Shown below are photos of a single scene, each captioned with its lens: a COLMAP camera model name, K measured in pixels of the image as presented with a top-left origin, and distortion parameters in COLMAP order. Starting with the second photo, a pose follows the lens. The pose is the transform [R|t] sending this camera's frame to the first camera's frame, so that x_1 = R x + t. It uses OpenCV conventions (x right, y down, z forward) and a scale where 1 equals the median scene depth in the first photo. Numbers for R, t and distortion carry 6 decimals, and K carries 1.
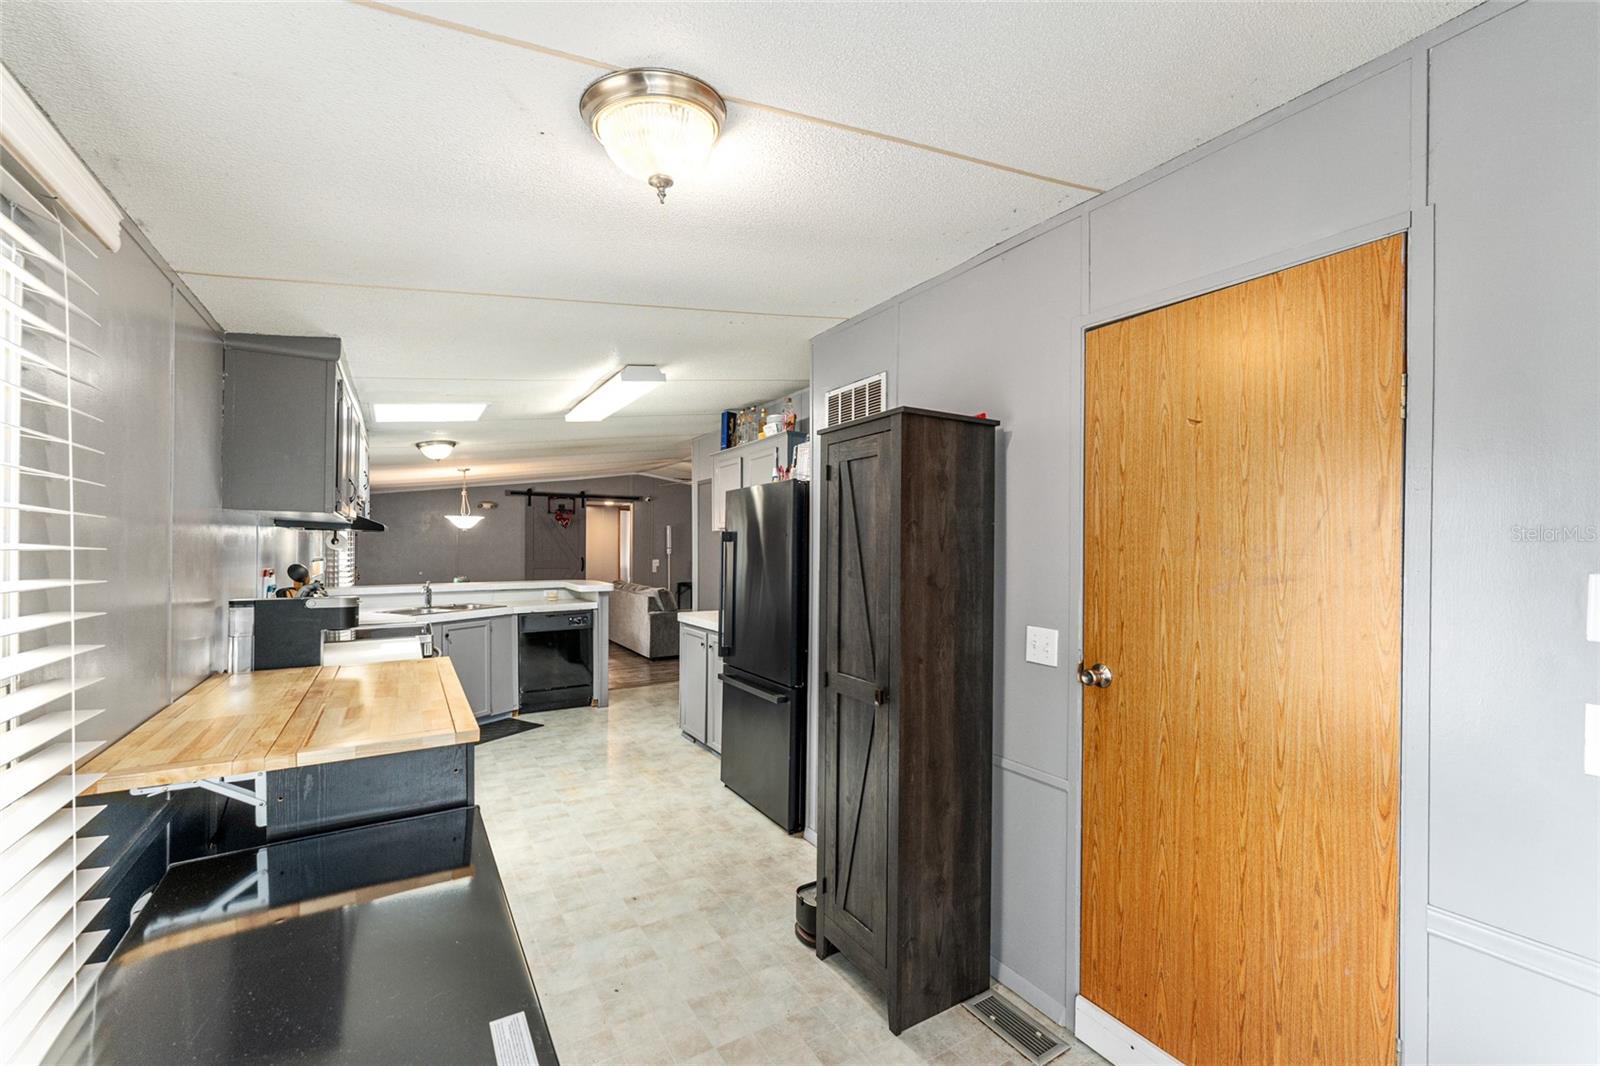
lens RADIAL K [[646.5, 0, 809.1], [0, 646.5, 549.2], [0, 0, 1]] dist [0.000172, -0.000348]
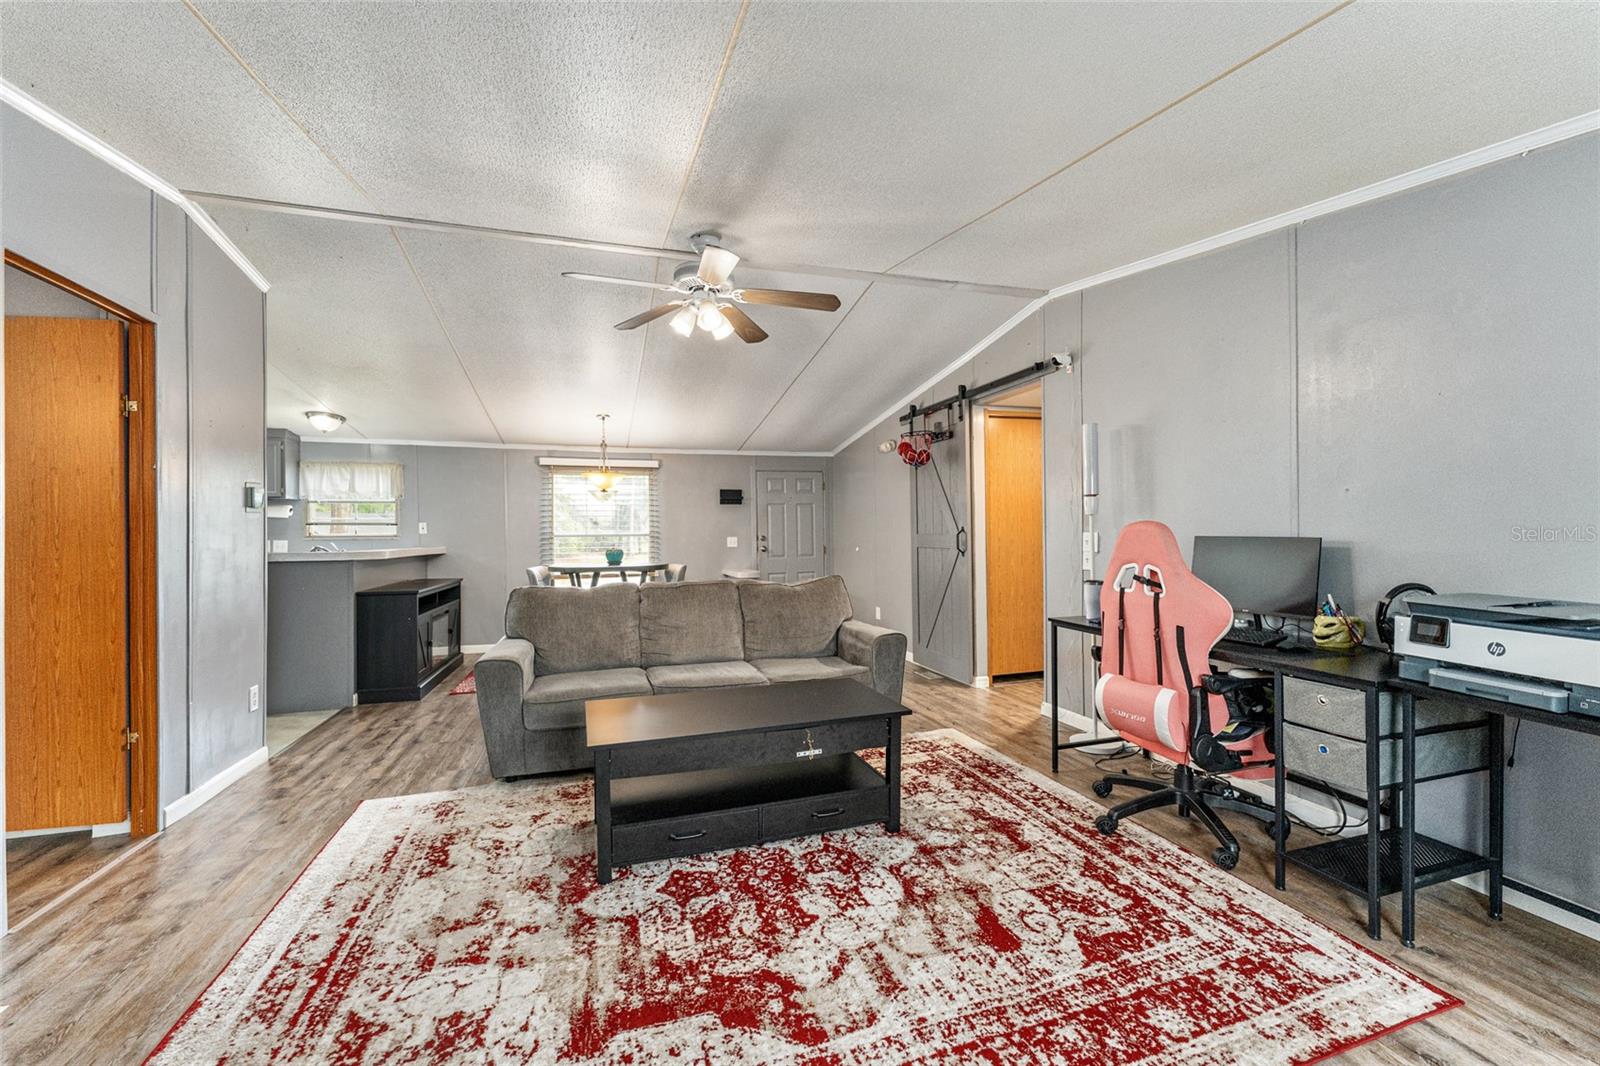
lens RADIAL K [[646.5, 0, 800.8], [0, 646.5, 529.9], [0, 0, 1]] dist [0.000172, -0.000348]
pose [[-0.257956, -0.006985, -0.966131, 0.243175], [0.001389, 0.999970, -0.007600, 0.033084], [0.966156, -0.003303, -0.257939, 1.831357]]
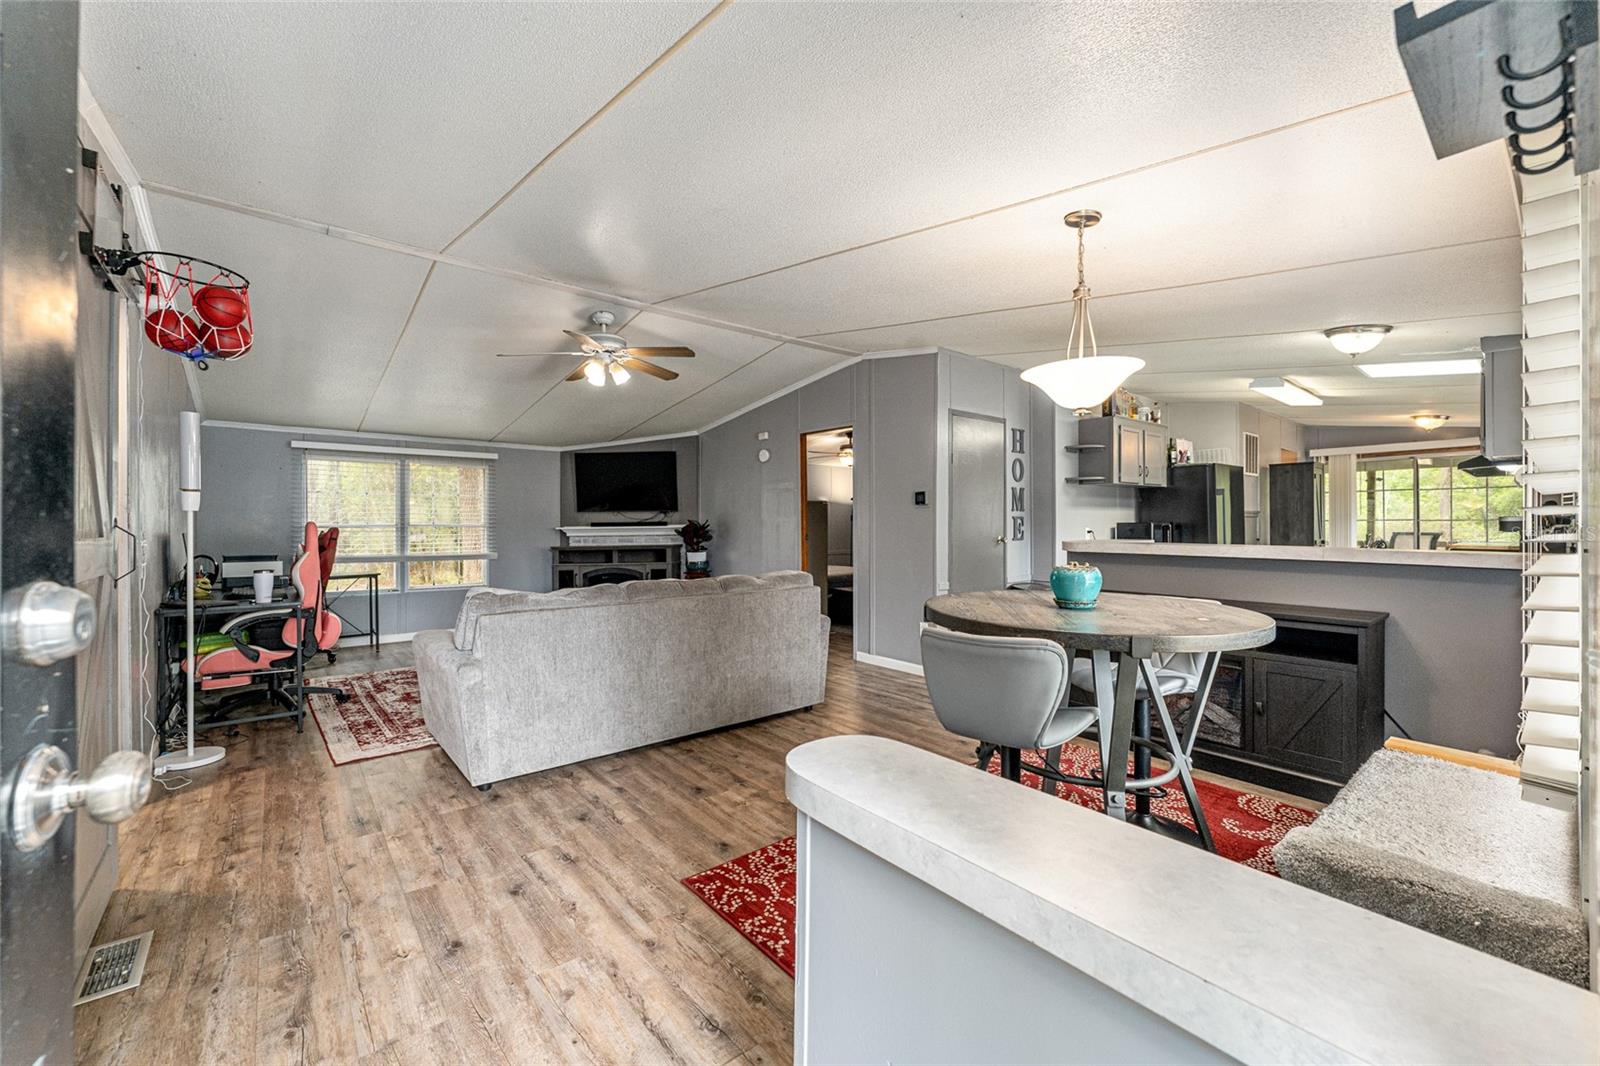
lens RADIAL K [[646.5, 0, 797.1], [0, 646.5, 525.0], [0, 0, 1]] dist [0.000172, -0.000348]
pose [[-0.124158, -0.007457, 0.992234, -1.044734], [0.007279, 0.999938, 0.008426, 0.026856], [-0.992236, 0.008268, -0.124096, 1.485076]]
